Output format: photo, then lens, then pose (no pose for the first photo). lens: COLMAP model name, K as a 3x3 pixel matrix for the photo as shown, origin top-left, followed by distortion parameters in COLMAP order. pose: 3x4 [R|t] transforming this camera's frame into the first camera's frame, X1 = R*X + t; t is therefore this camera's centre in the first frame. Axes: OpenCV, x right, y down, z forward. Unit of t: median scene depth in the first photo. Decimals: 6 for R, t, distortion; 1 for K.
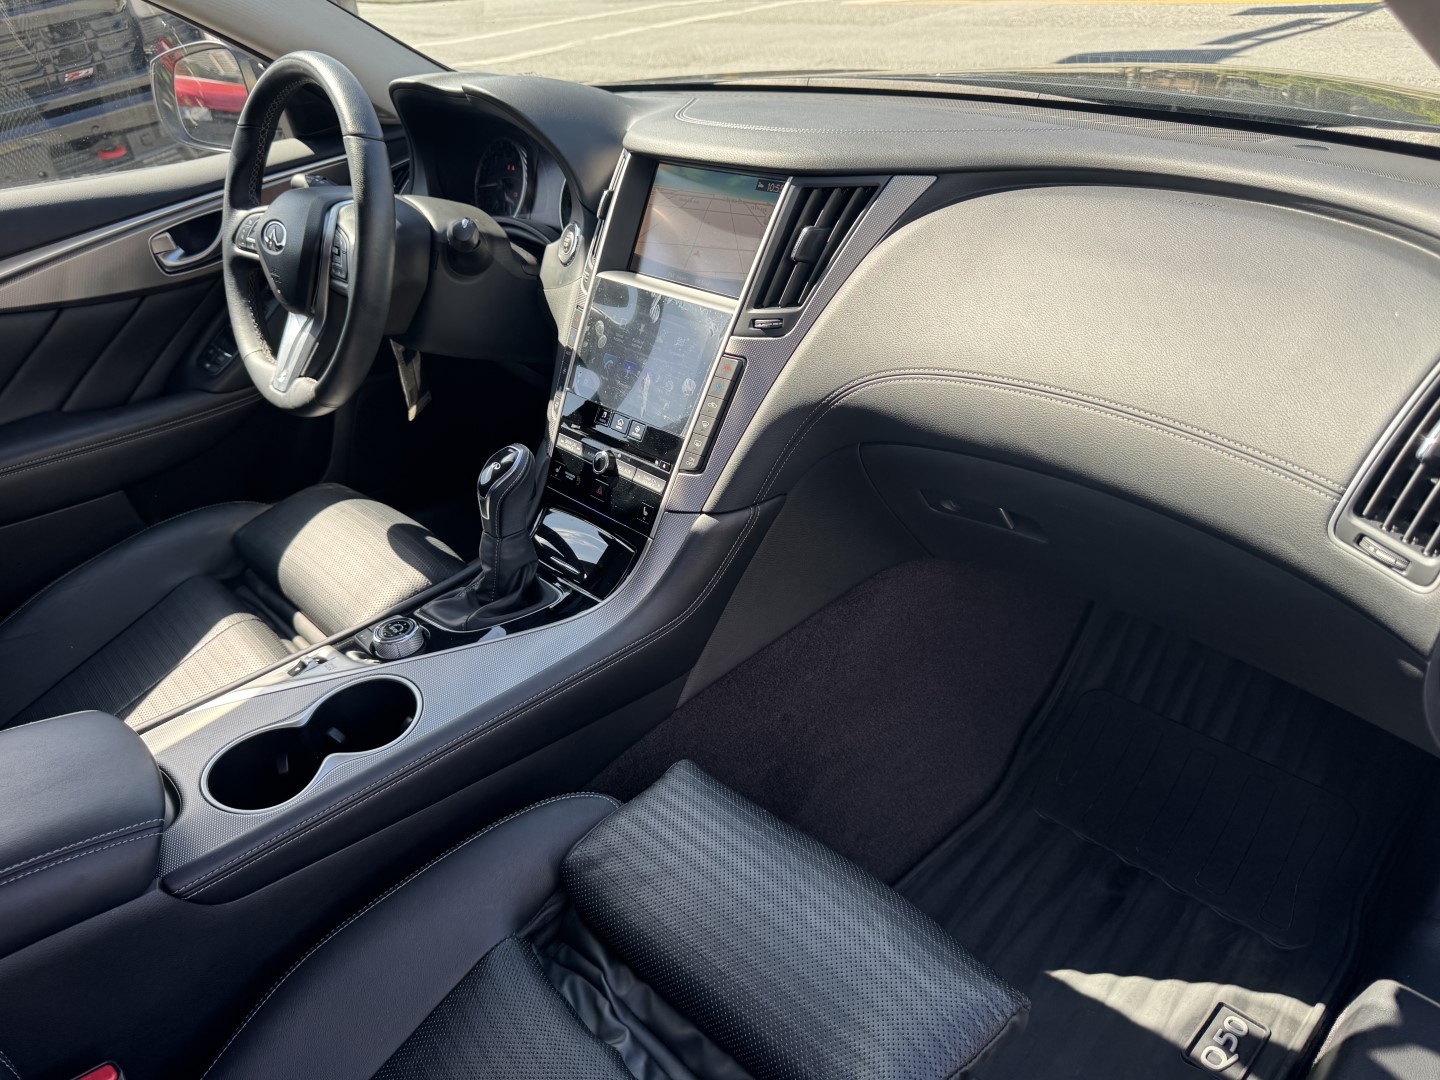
lens RADIAL K [[987.3, 0, 724.4], [0, 987.3, 532.8], [0, 0, 1]] dist [0.053830, -0.057399]
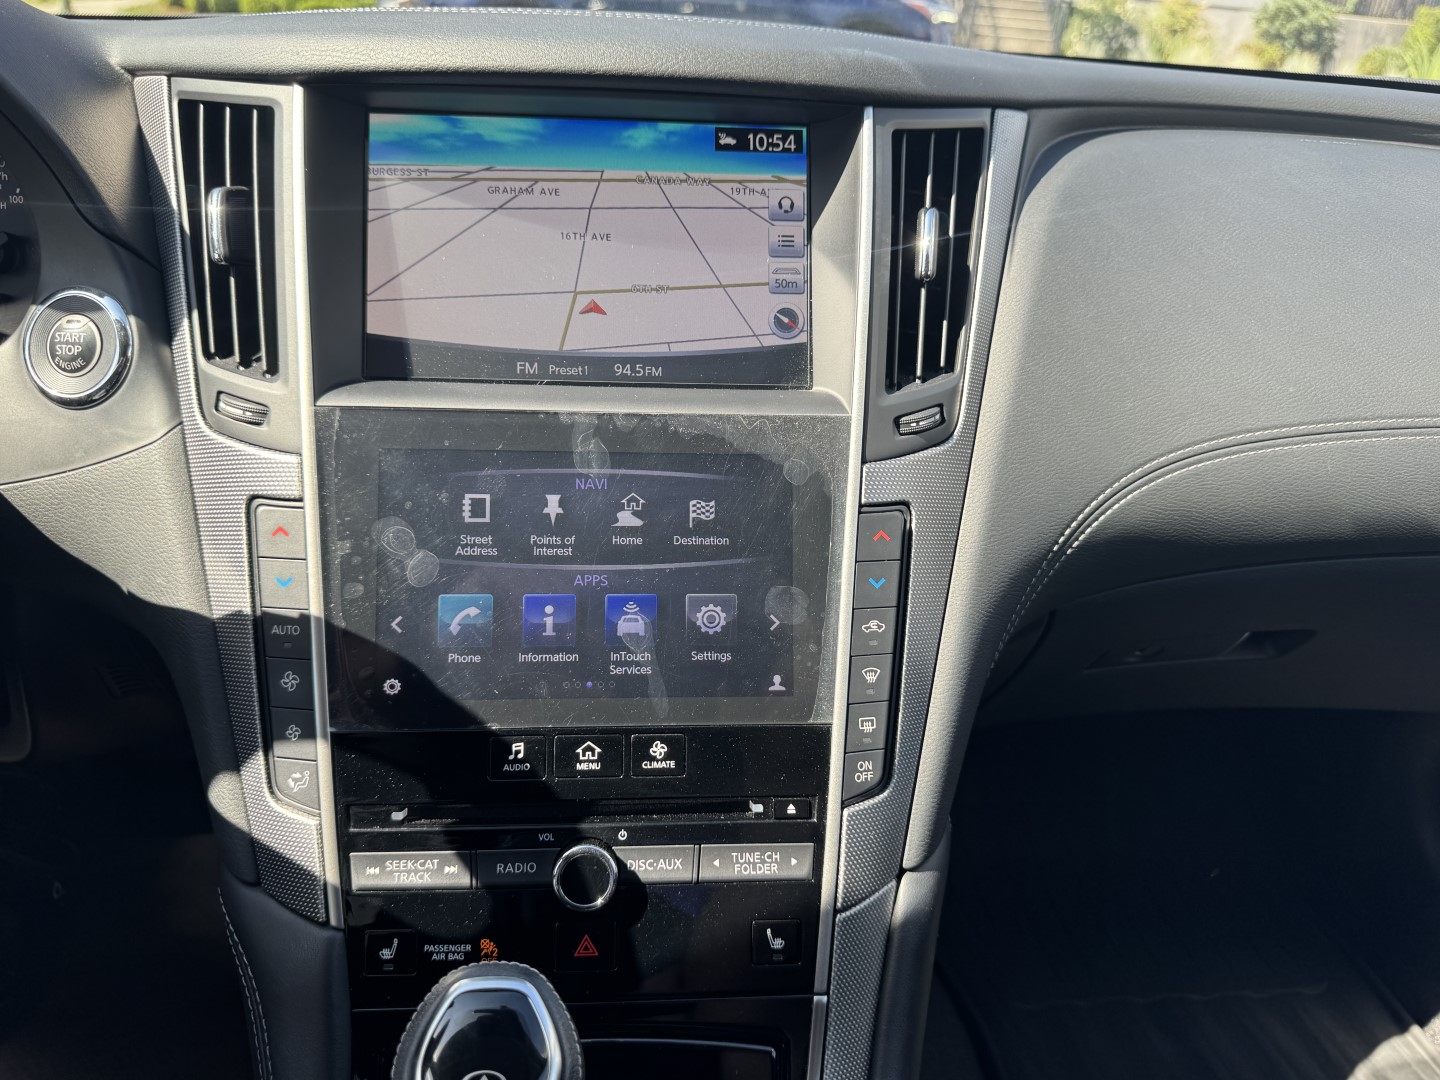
lens RADIAL K [[987.3, 0, 724.4], [0, 987.3, 532.8], [0, 0, 1]] dist [0.053830, -0.057399]
pose [[0.648361, -0.273023, 0.710695, -0.309276], [0.320106, 0.944725, 0.070899, -0.195706], [-0.690768, 0.181529, 0.699919, 0.657620]]
